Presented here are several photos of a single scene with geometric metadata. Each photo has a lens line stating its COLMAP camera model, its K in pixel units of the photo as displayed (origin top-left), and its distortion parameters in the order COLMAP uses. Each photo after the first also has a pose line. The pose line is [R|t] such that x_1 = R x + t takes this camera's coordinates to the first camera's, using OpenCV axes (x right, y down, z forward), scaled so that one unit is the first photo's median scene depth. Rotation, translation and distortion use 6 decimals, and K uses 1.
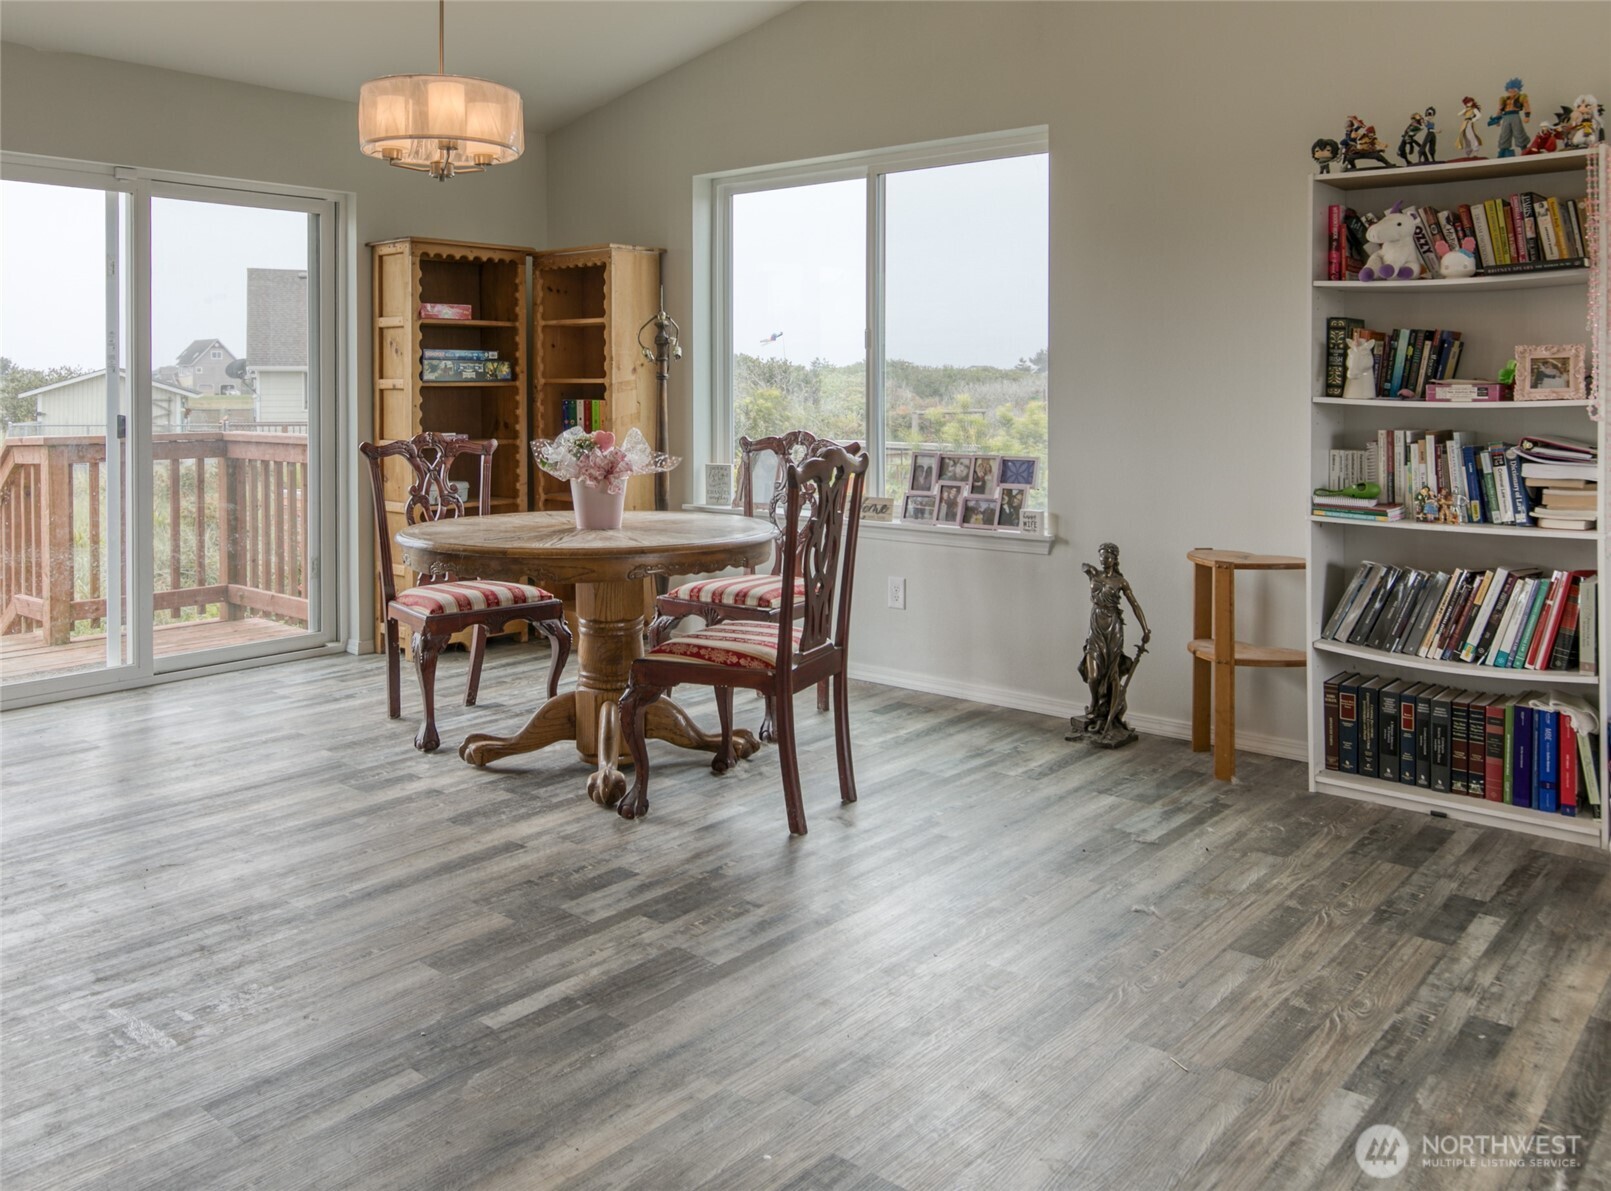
lens RADIAL K [[1352.0, 0, 746.0], [0, 1352.0, 404.1], [0, 0, 1]] dist [-0.024884, 0.015643]
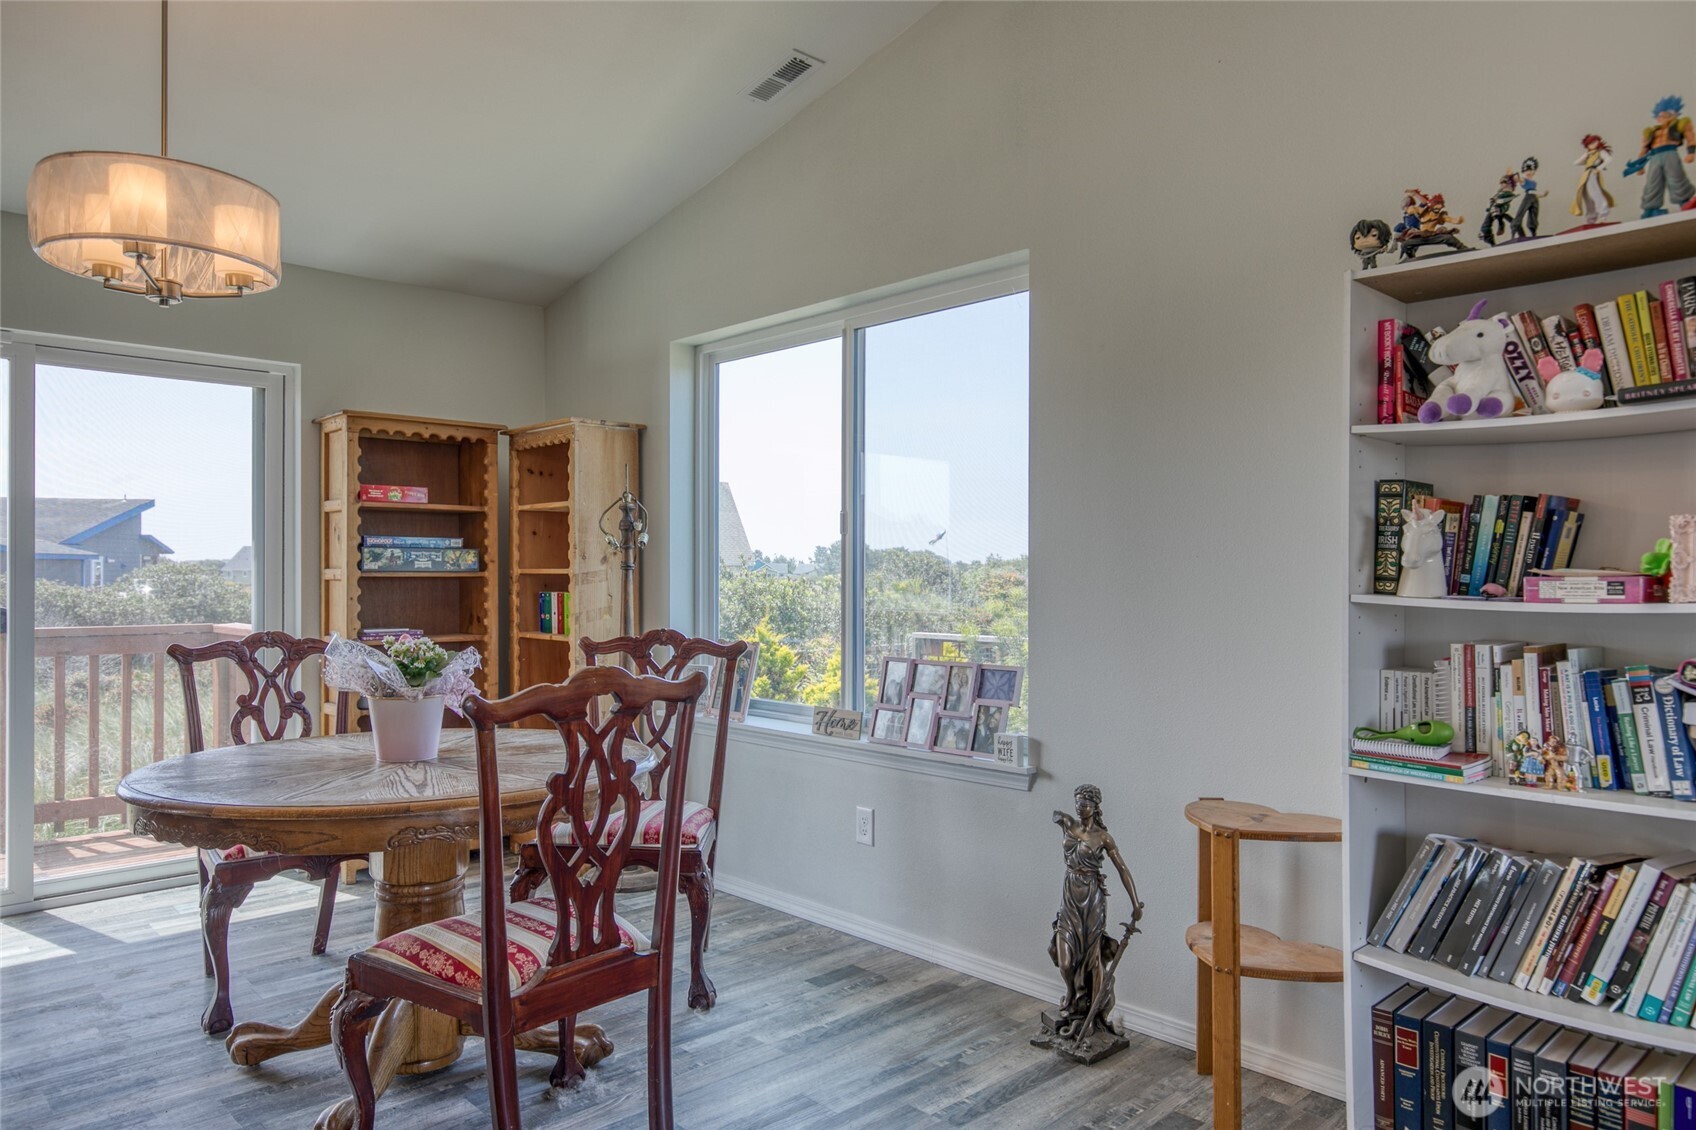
lens RADIAL K [[1149.0, 0, 838.5], [0, 1149.0, 579.8], [0, 0, 1]] dist [-0.003121, 0.011776]
pose [[0.996275, 0.002448, -0.086198, 0.203788], [-0.003477, 0.999924, -0.011791, -0.004788], [0.086163, 0.012047, 0.996208, 0.379858]]
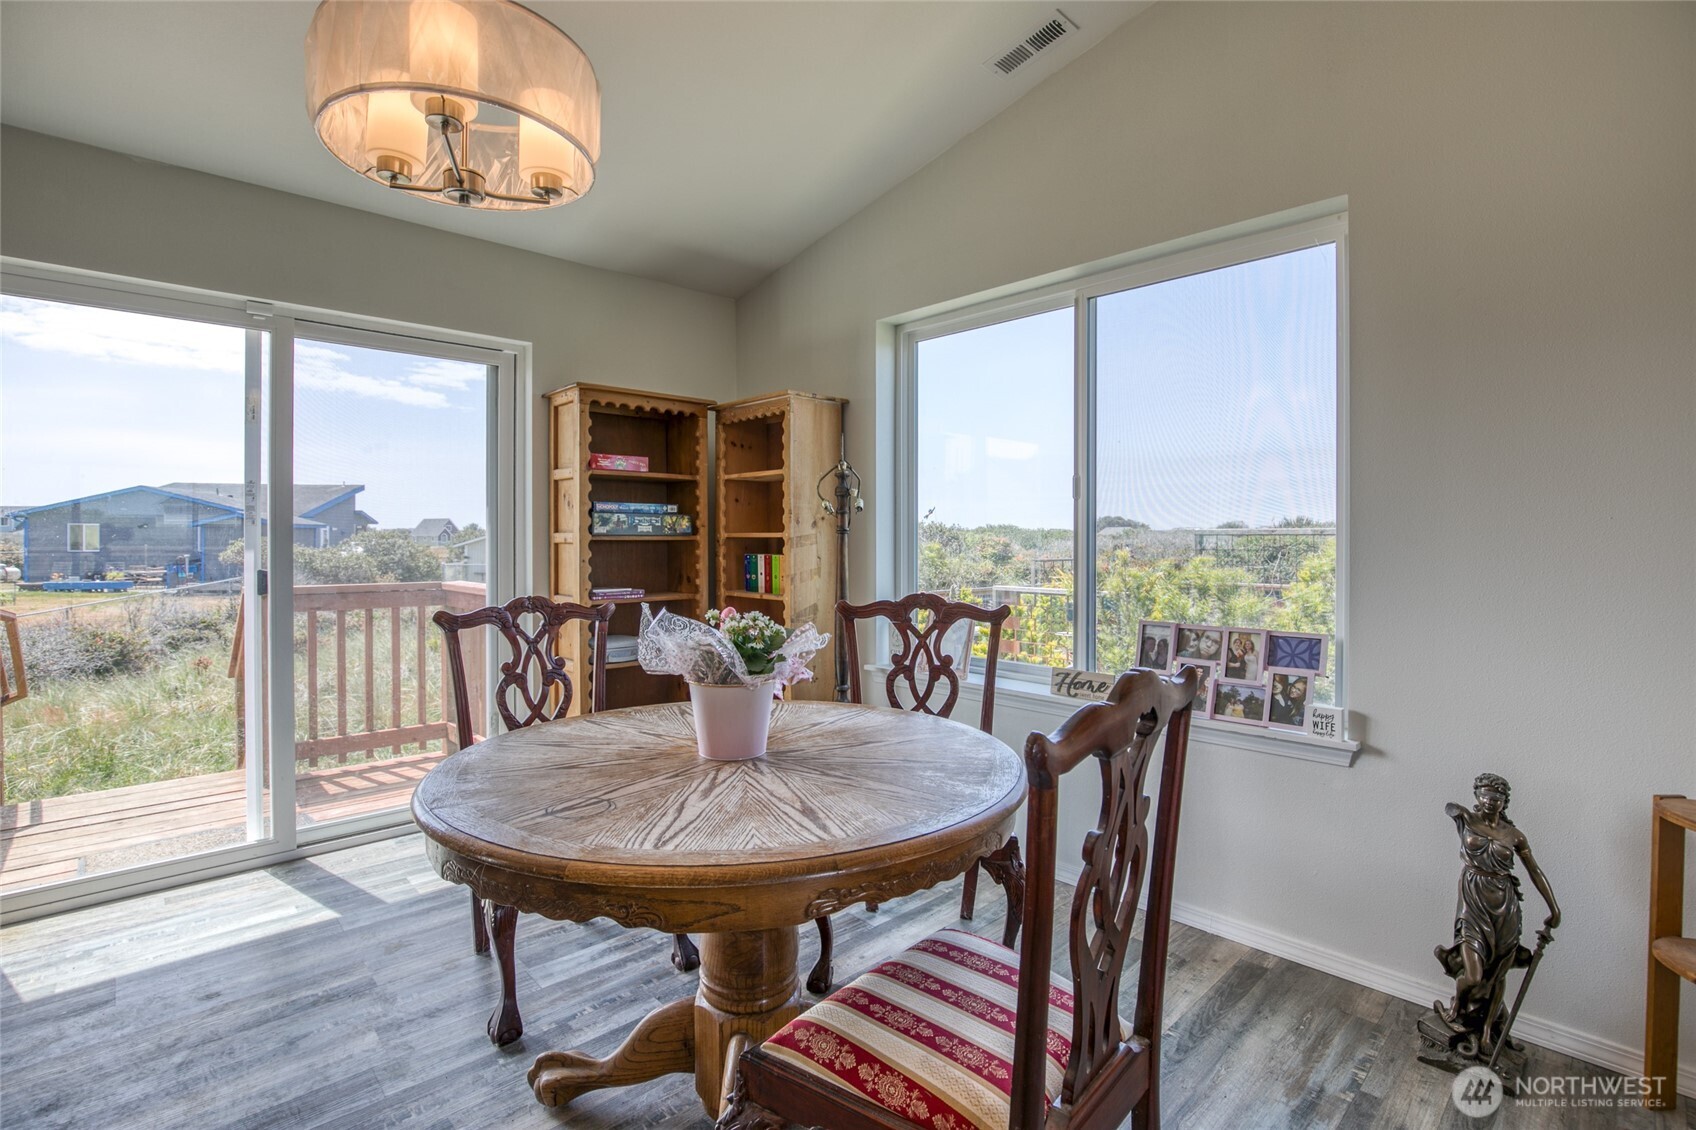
lens RADIAL K [[810.3, 0, 837.1], [0, 810.3, 549.7], [0, 0, 1]] dist [-0.032054, 0.004696]
pose [[0.996201, 0.003701, -0.087004, -0.024744], [-0.004013, 0.999986, -0.003403, -0.007528], [0.086991, 0.003739, 0.996202, 0.637694]]
